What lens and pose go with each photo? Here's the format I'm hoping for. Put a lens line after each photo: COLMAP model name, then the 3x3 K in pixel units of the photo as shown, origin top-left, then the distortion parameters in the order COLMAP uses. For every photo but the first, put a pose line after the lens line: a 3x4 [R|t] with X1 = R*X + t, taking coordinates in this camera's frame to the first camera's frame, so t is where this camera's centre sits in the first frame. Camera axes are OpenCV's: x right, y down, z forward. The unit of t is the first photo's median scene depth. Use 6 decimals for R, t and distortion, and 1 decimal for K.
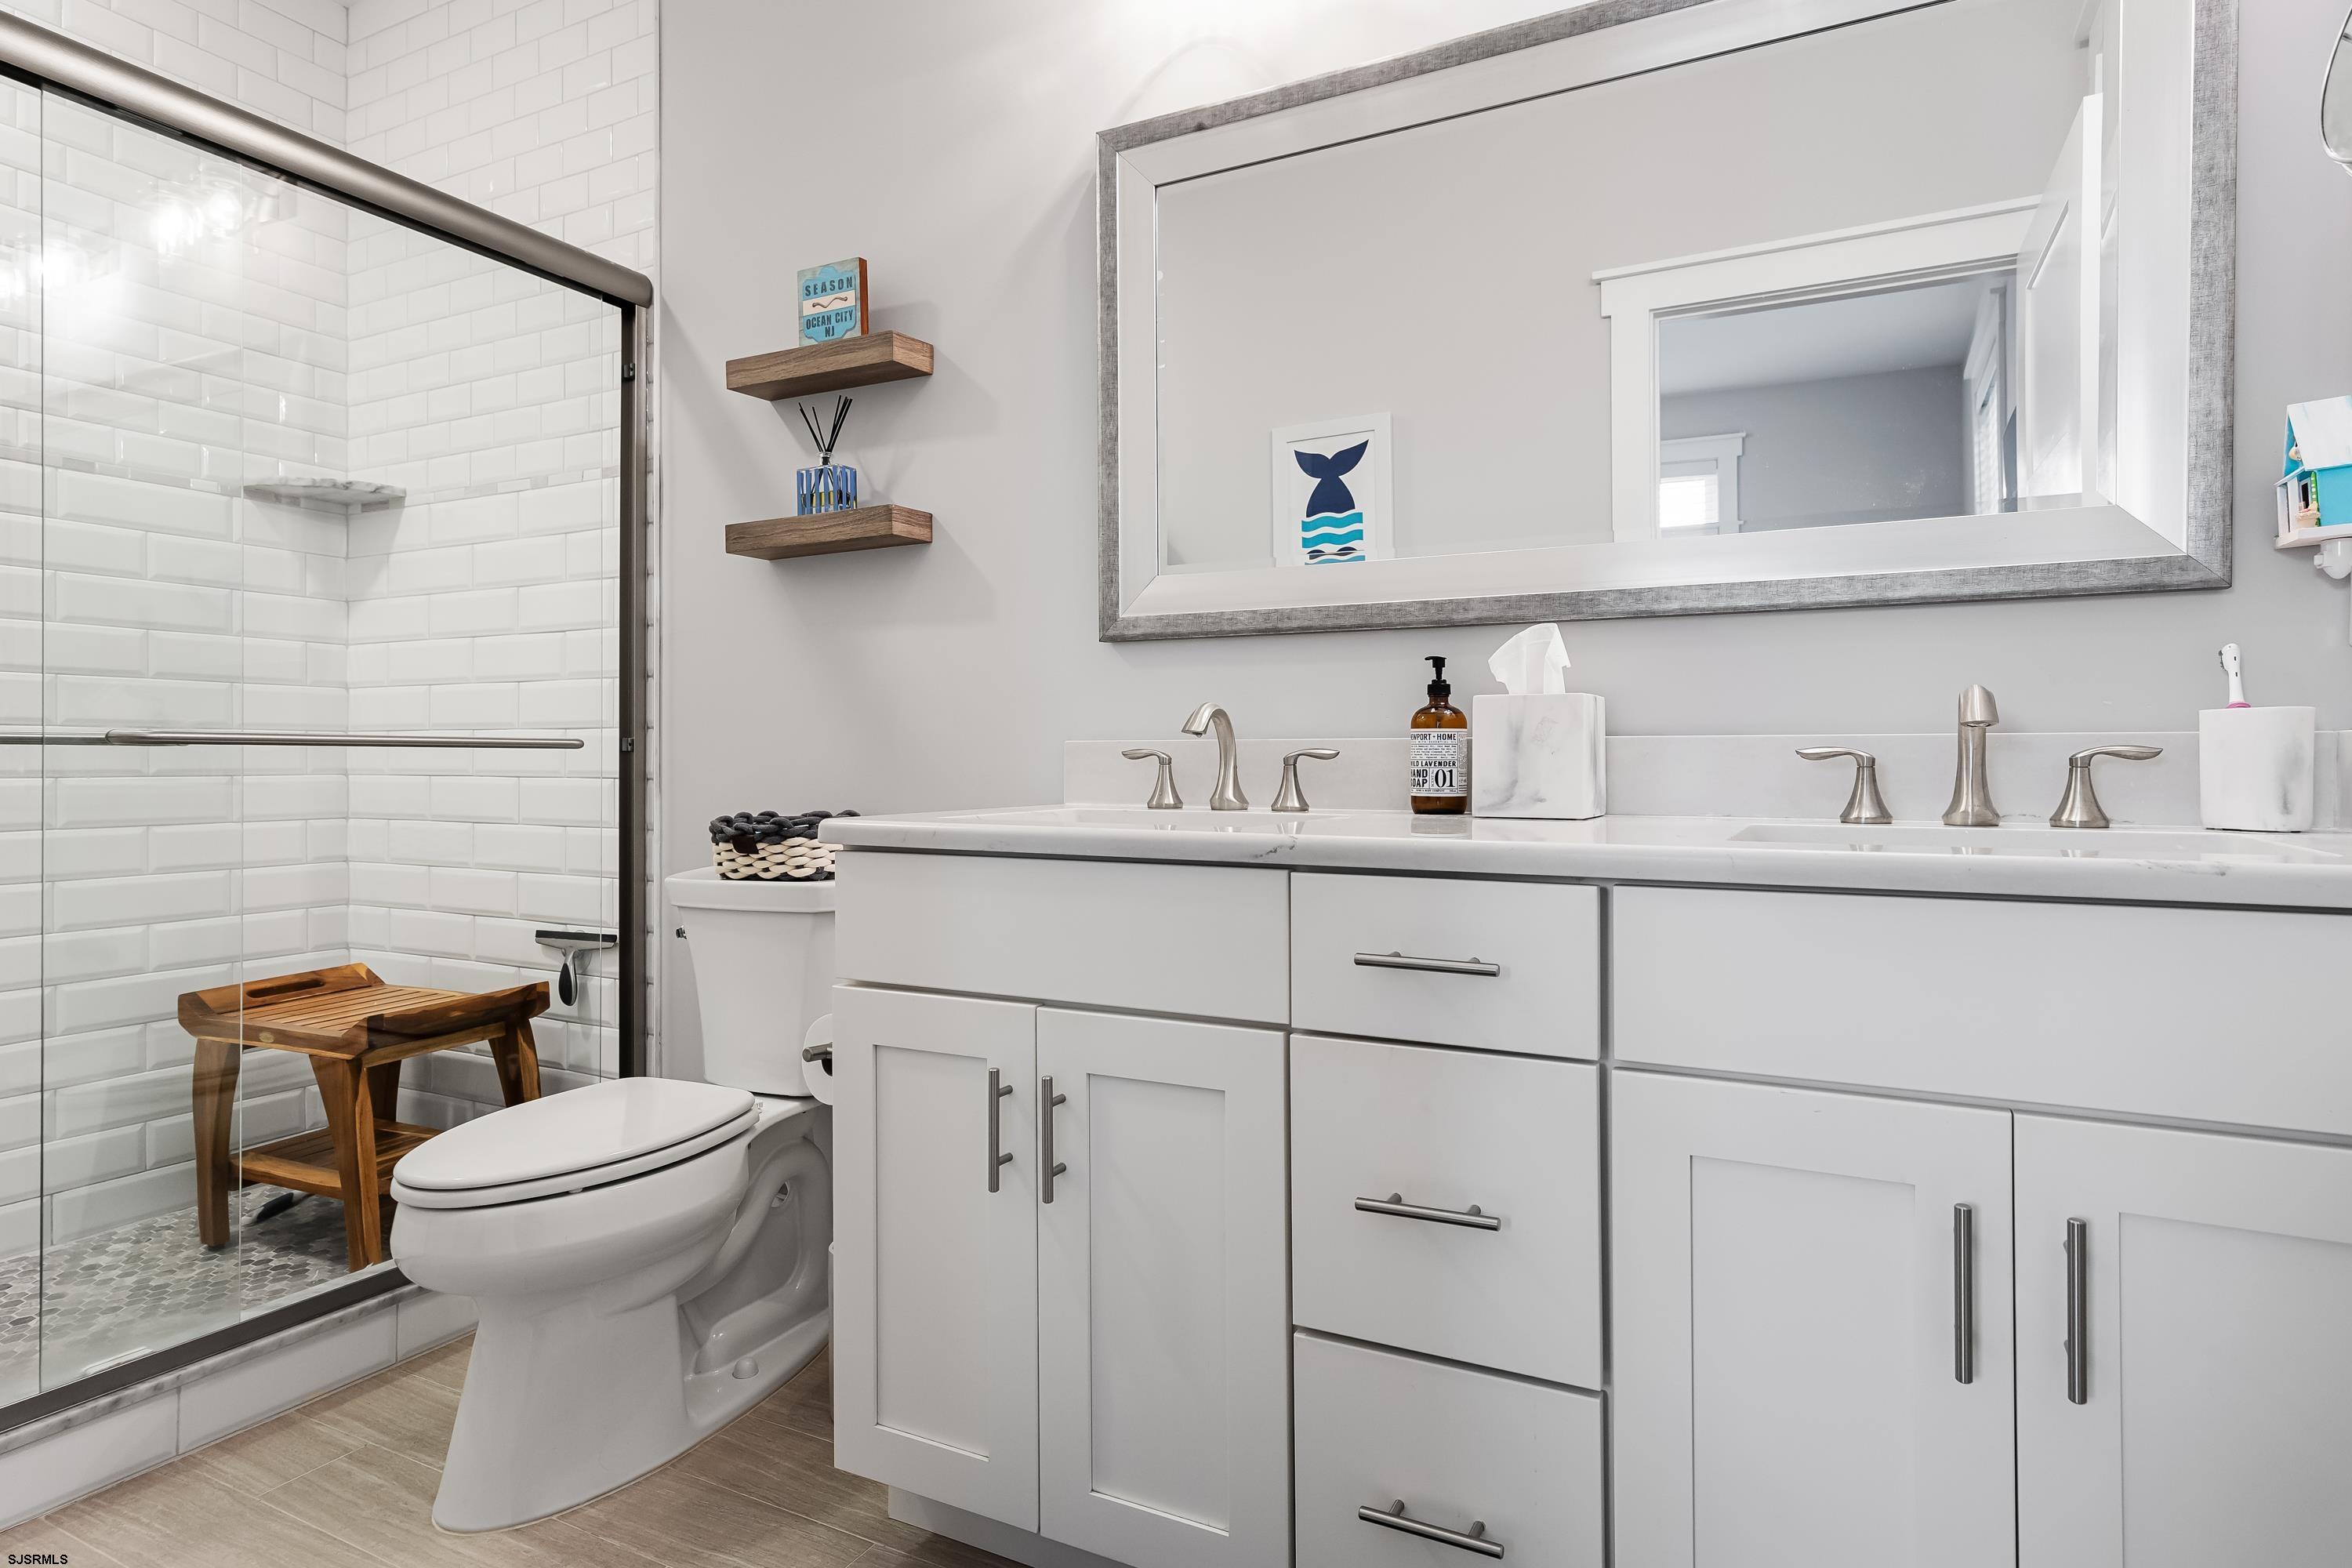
lens RADIAL K [[1279.4, 0, 1174.8], [0, 1279.4, 757.5], [0, 0, 1]] dist [0.010958, -0.001638]
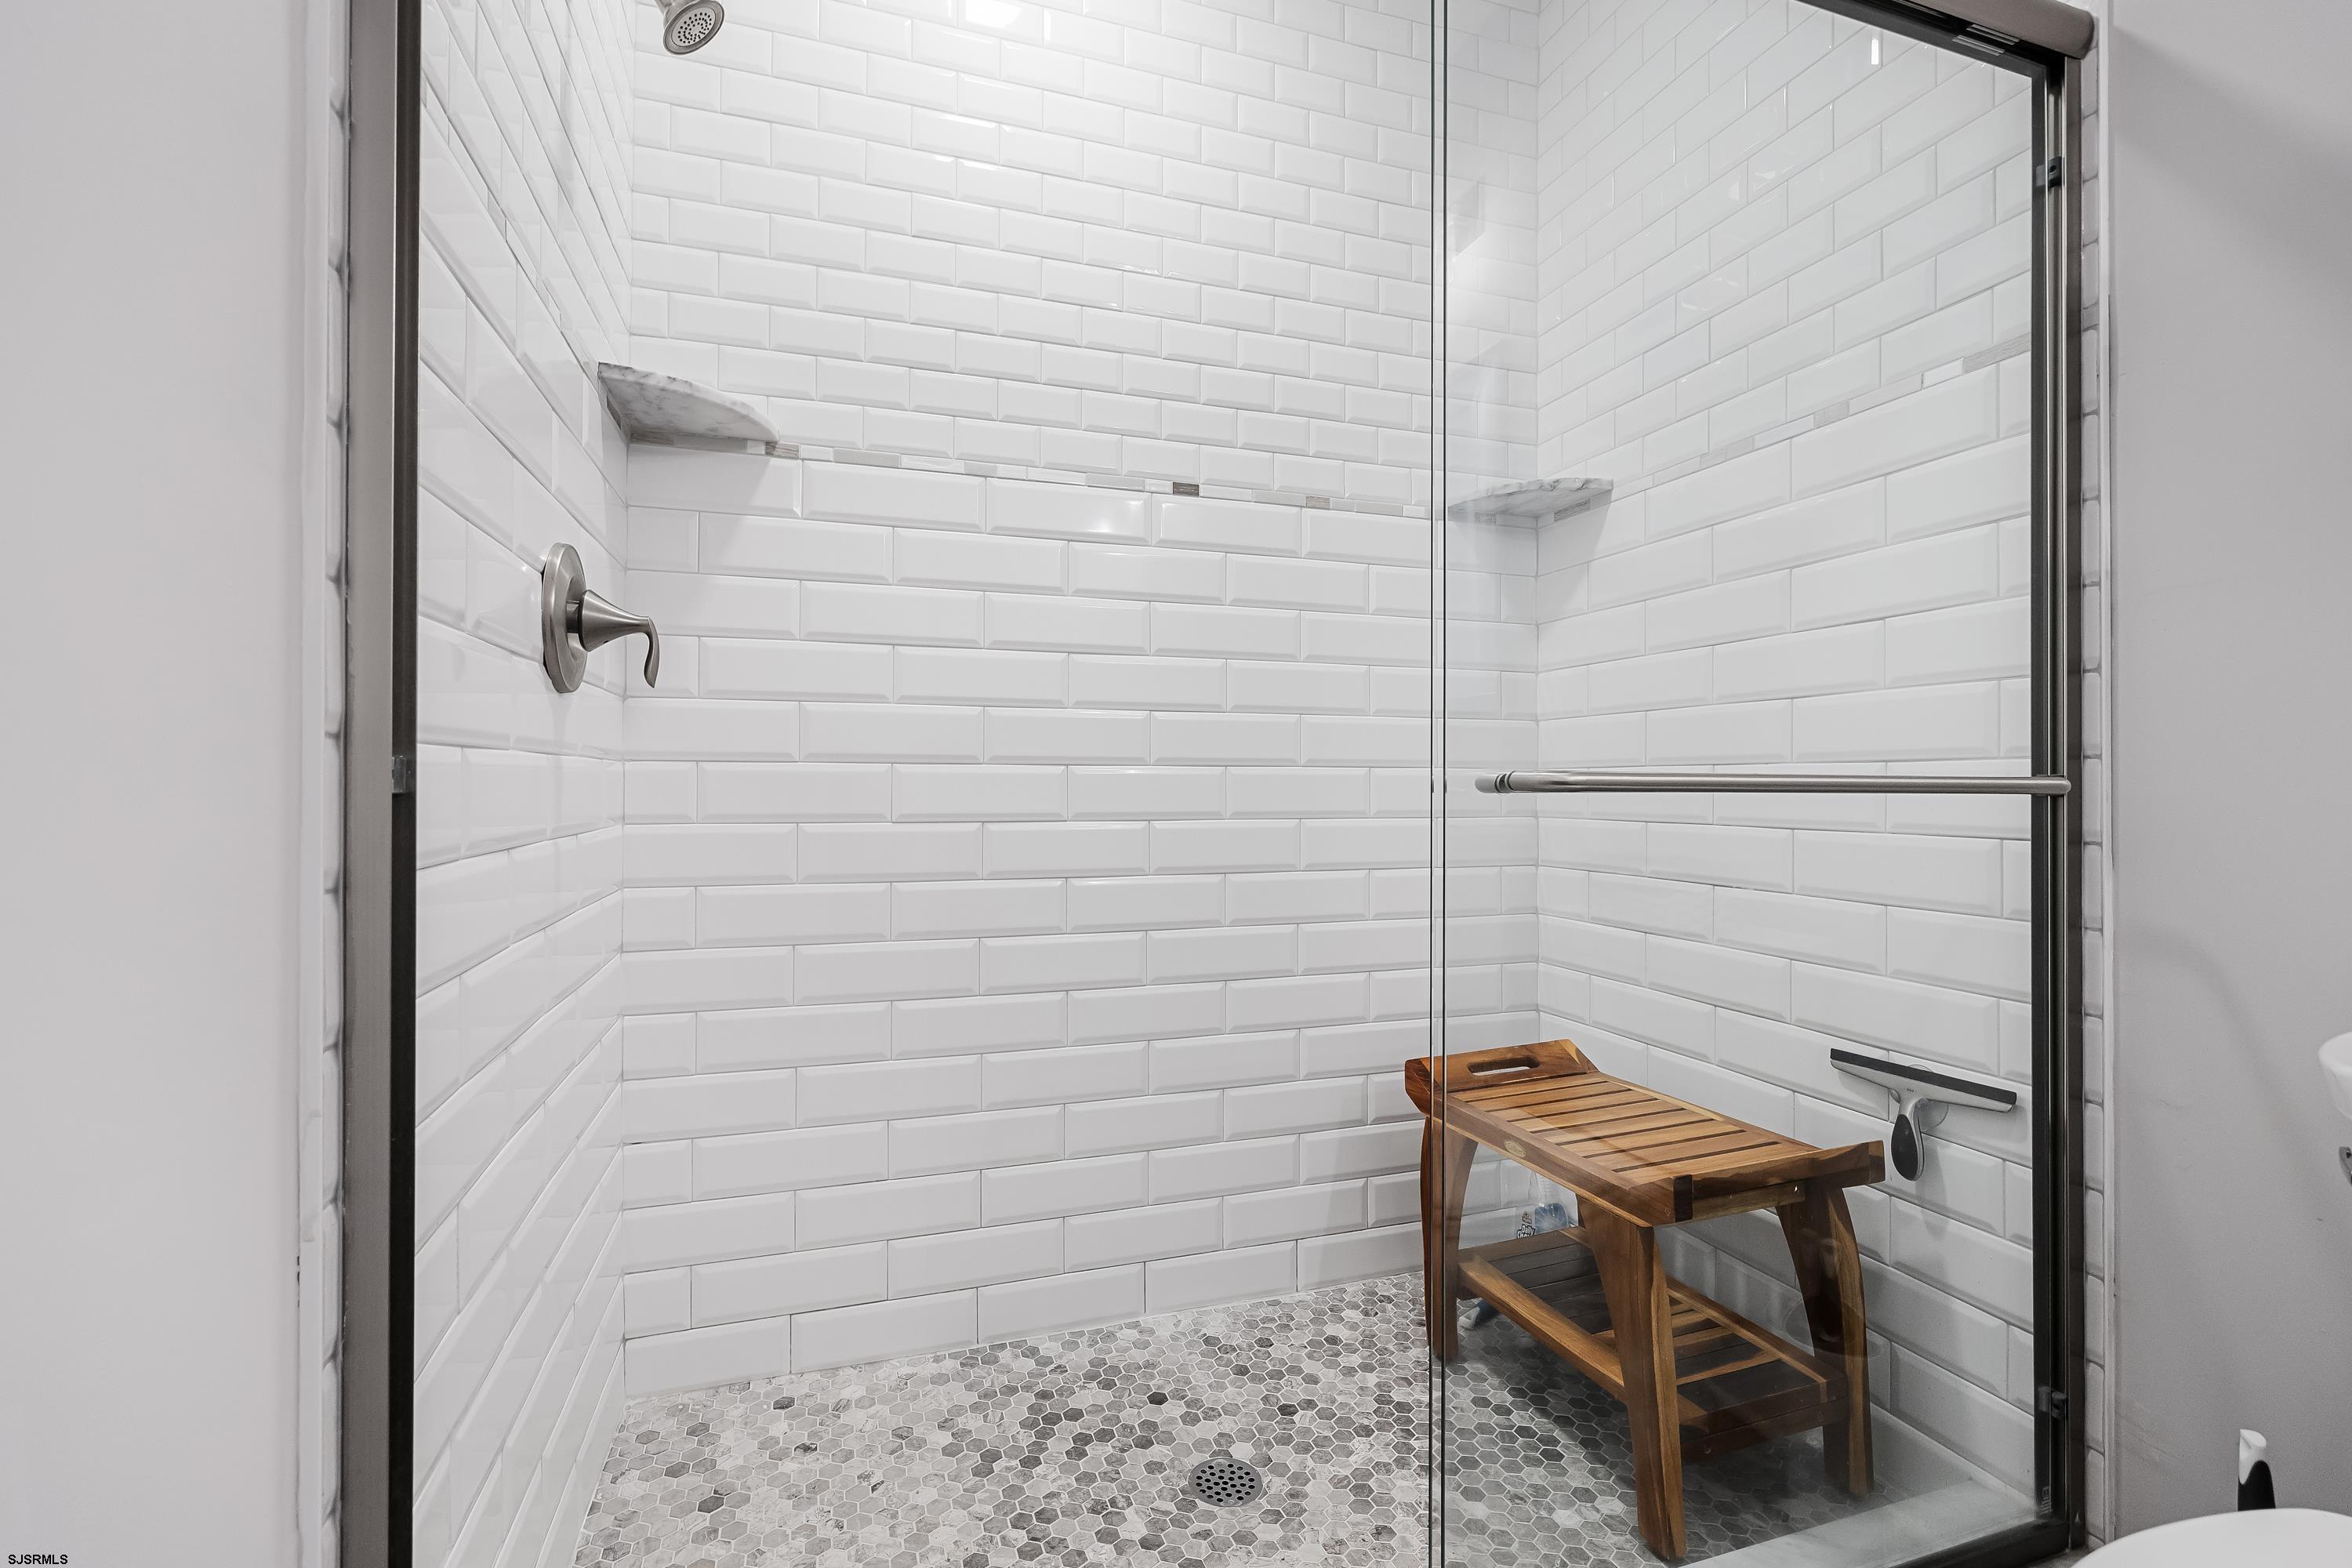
lens RADIAL K [[1052.6, 0, 1176.0], [0, 1052.6, 784.0], [0, 0, 1]] dist [-0.000627, 0.000012]
pose [[0.718666, -0.000036, -0.695355, -0.366663], [-0.003120, 0.999990, -0.003276, -0.007681], [0.695348, 0.004524, 0.718659, 0.345584]]
